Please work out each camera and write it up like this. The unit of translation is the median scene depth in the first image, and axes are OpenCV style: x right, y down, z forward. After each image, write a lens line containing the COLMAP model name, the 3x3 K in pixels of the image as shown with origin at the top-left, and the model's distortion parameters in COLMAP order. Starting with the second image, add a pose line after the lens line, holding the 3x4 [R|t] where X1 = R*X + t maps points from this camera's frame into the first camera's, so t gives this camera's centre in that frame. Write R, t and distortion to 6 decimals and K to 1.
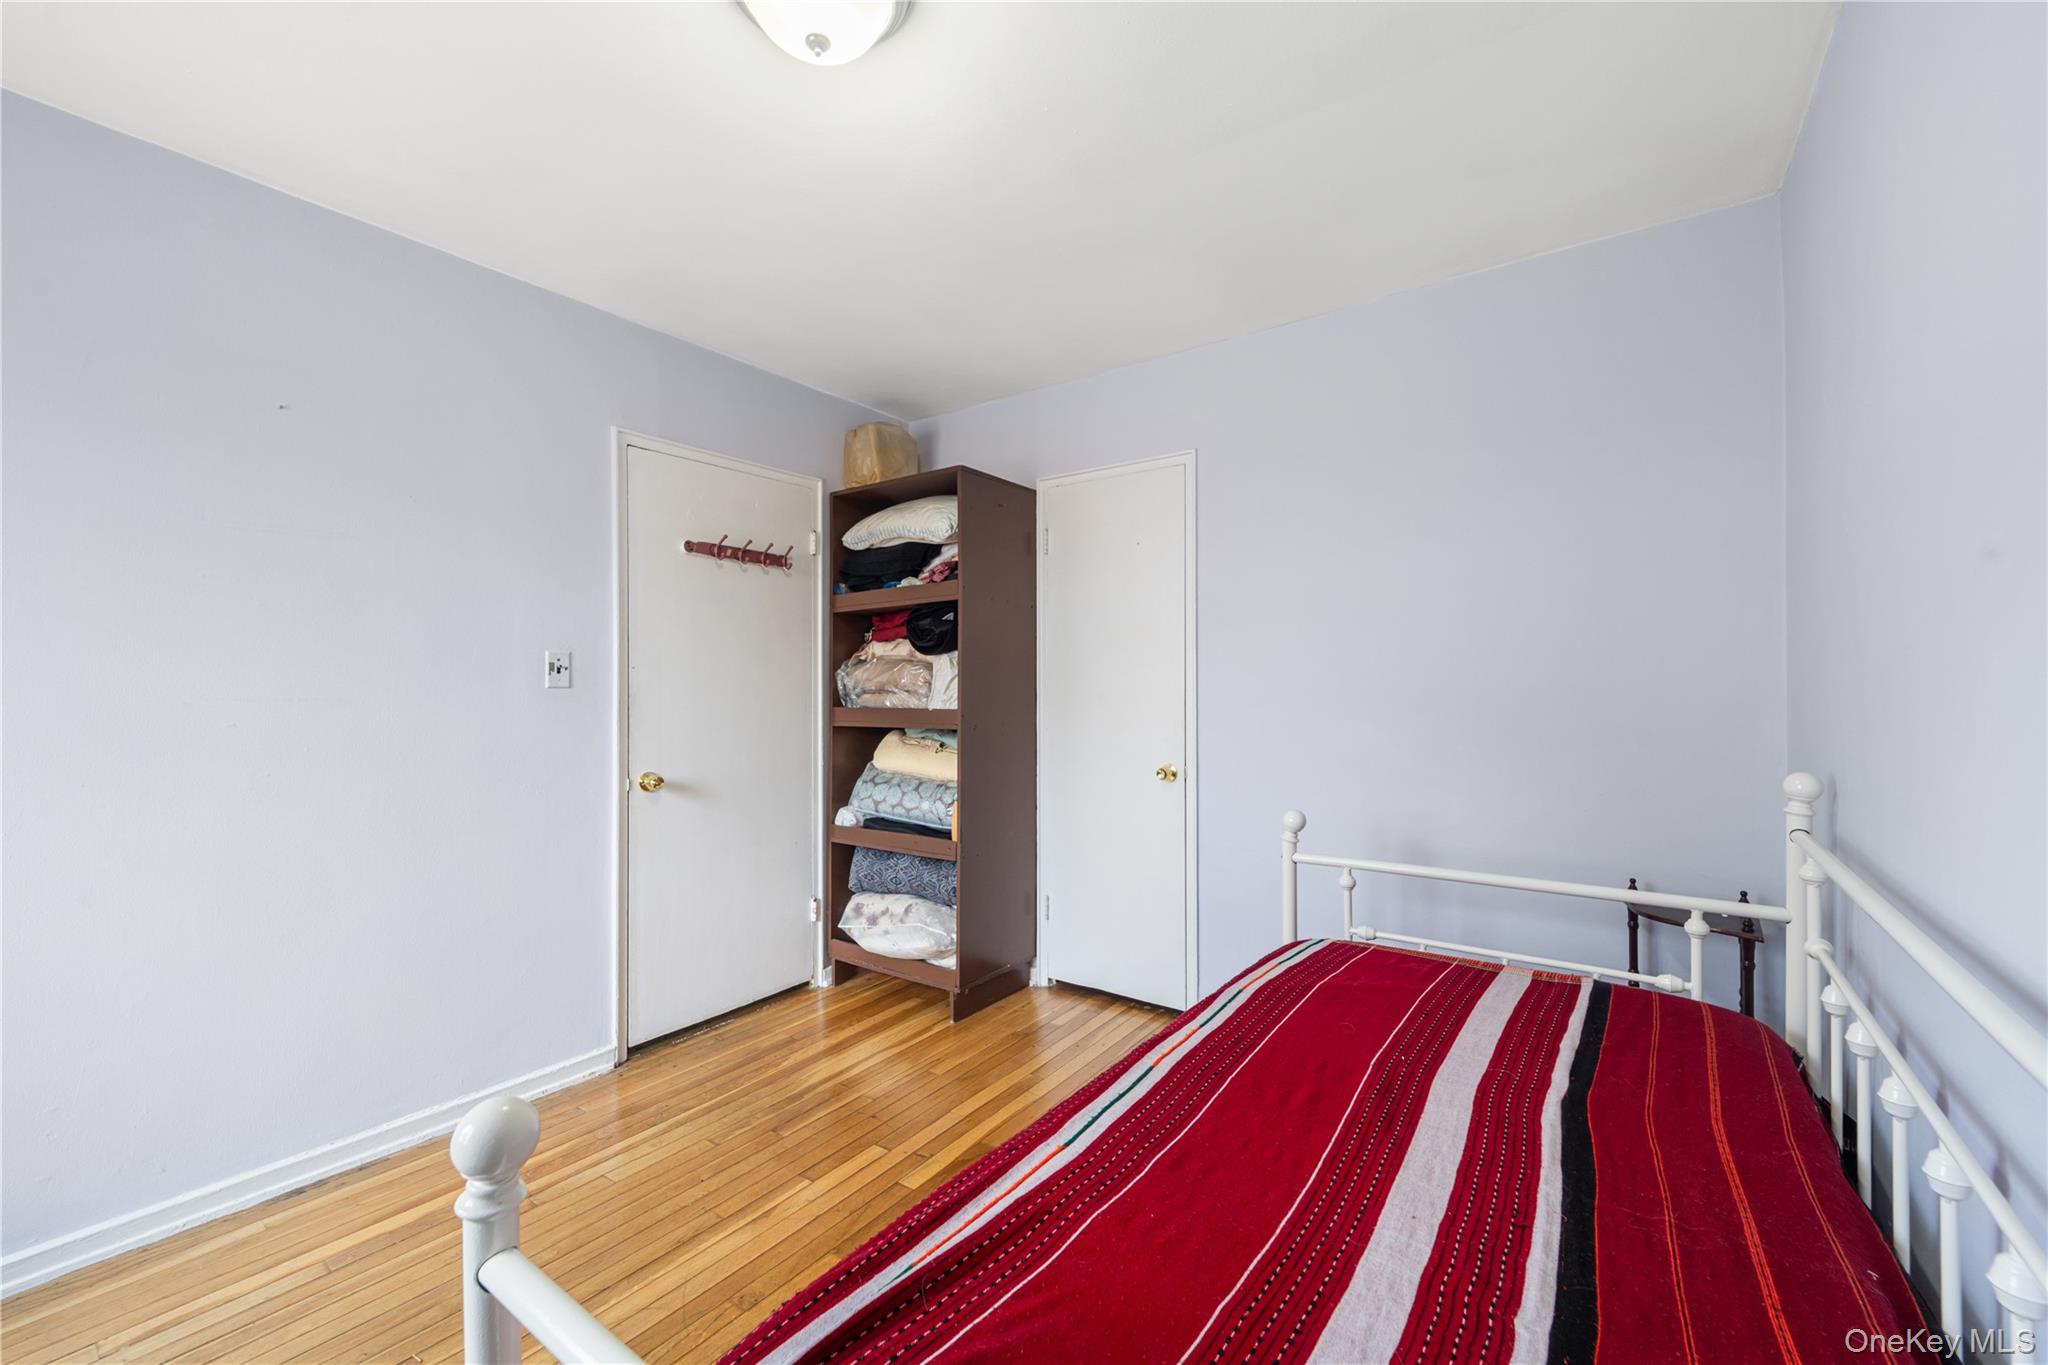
lens RADIAL K [[846.5, 0, 1002.7], [0, 846.5, 676.8], [0, 0, 1]] dist [0.028503, 0.000020]
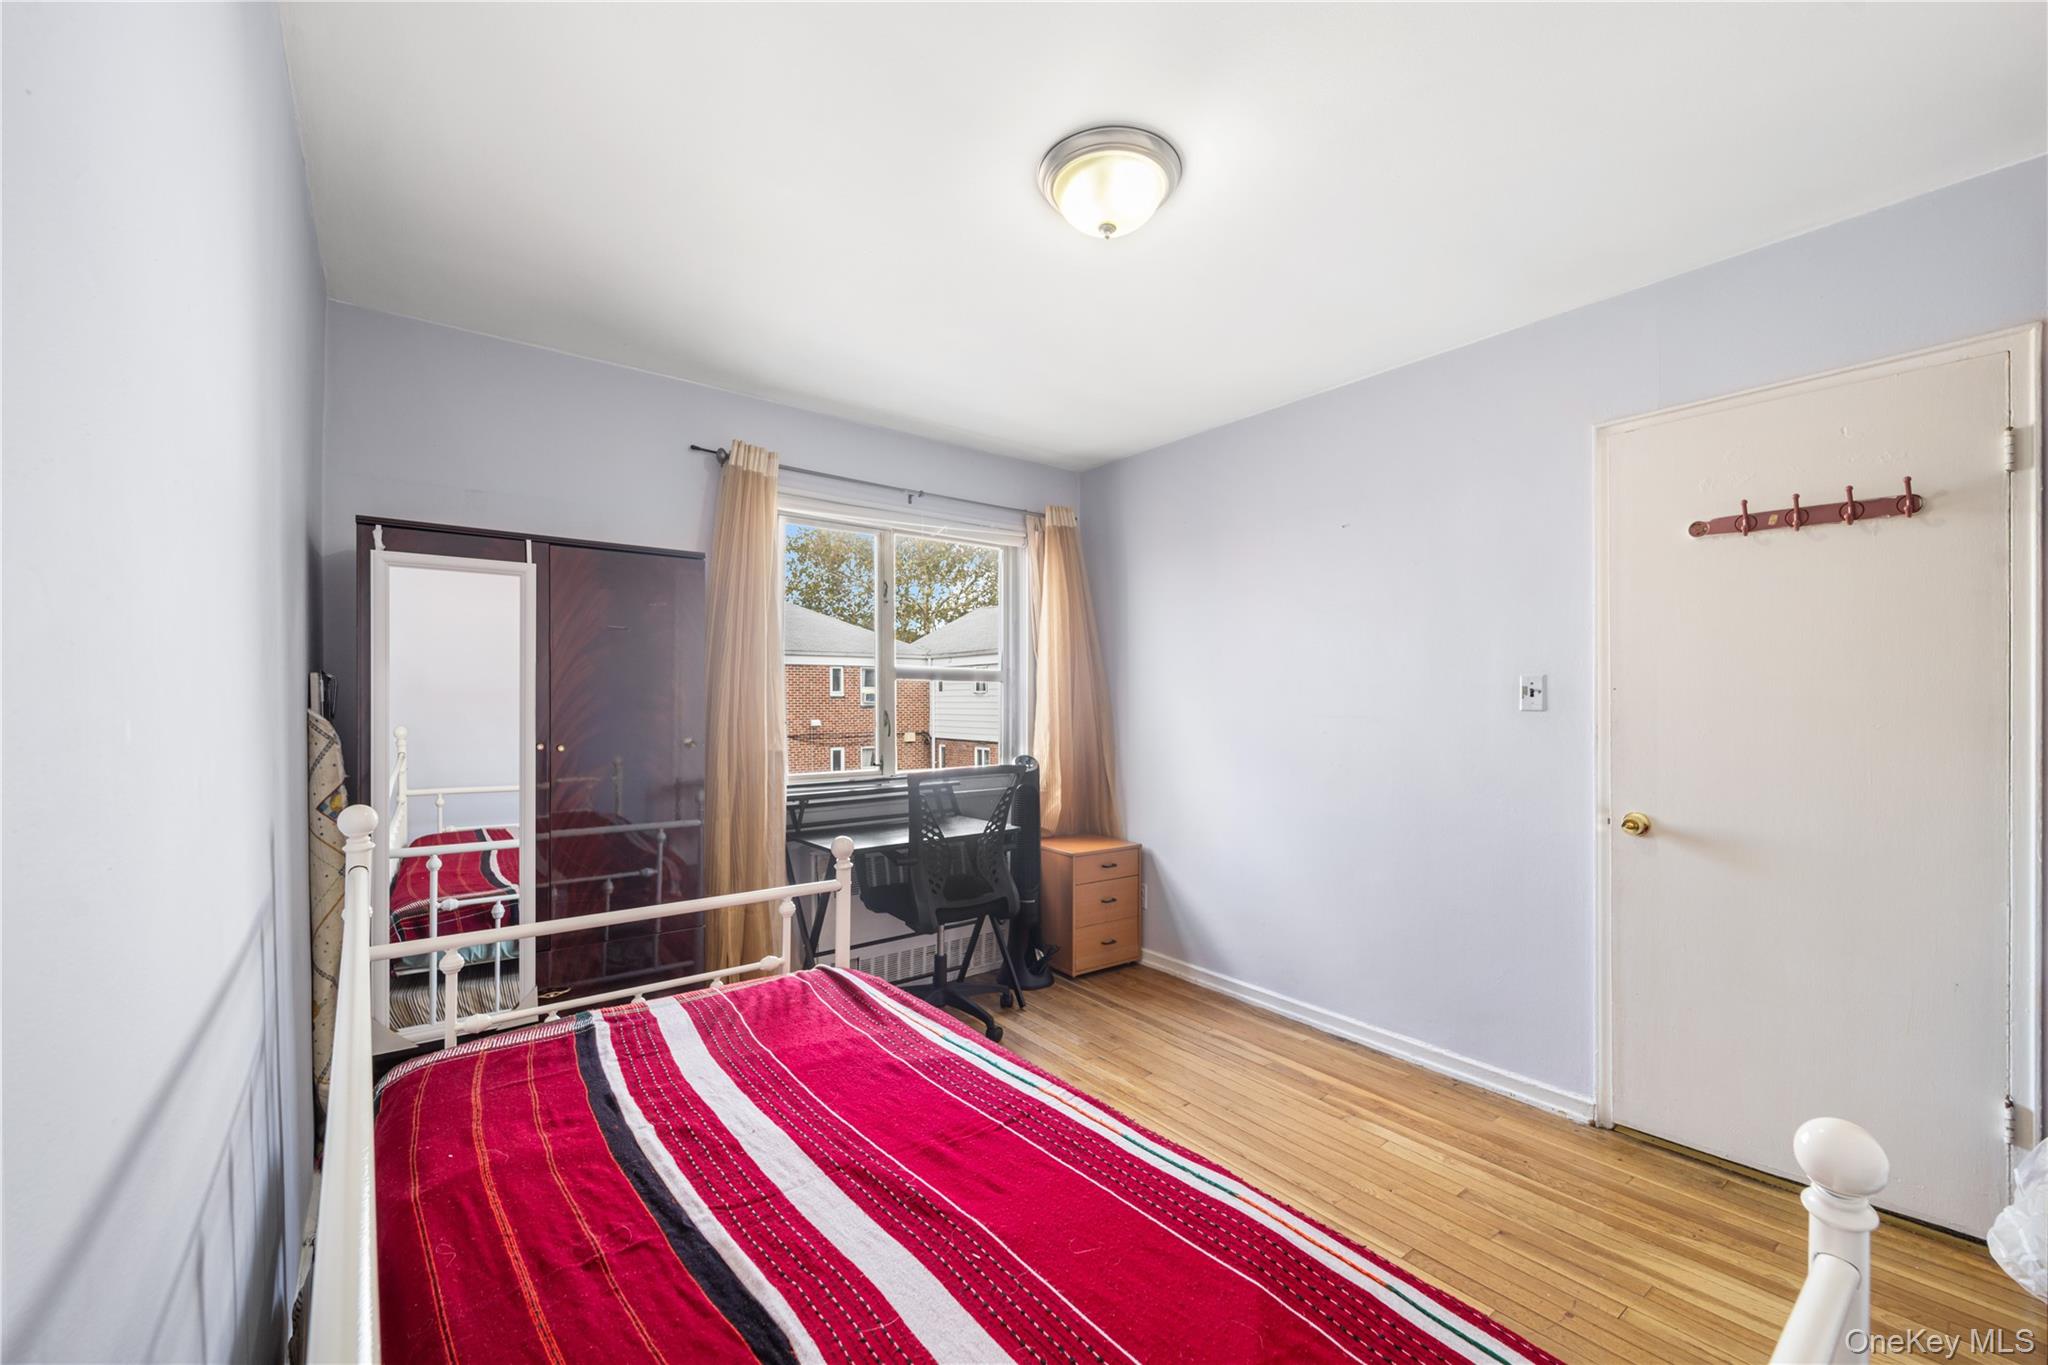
lens RADIAL K [[846.5, 0, 1009.0], [0, 846.5, 693.9], [0, 0, 1]] dist [0.028503, 0.000020]
pose [[-0.291495, -0.016429, -0.956431, 0.641989], [0.005905, 0.999803, -0.018974, 0.008658], [0.956554, -0.011178, -0.291340, 0.707240]]
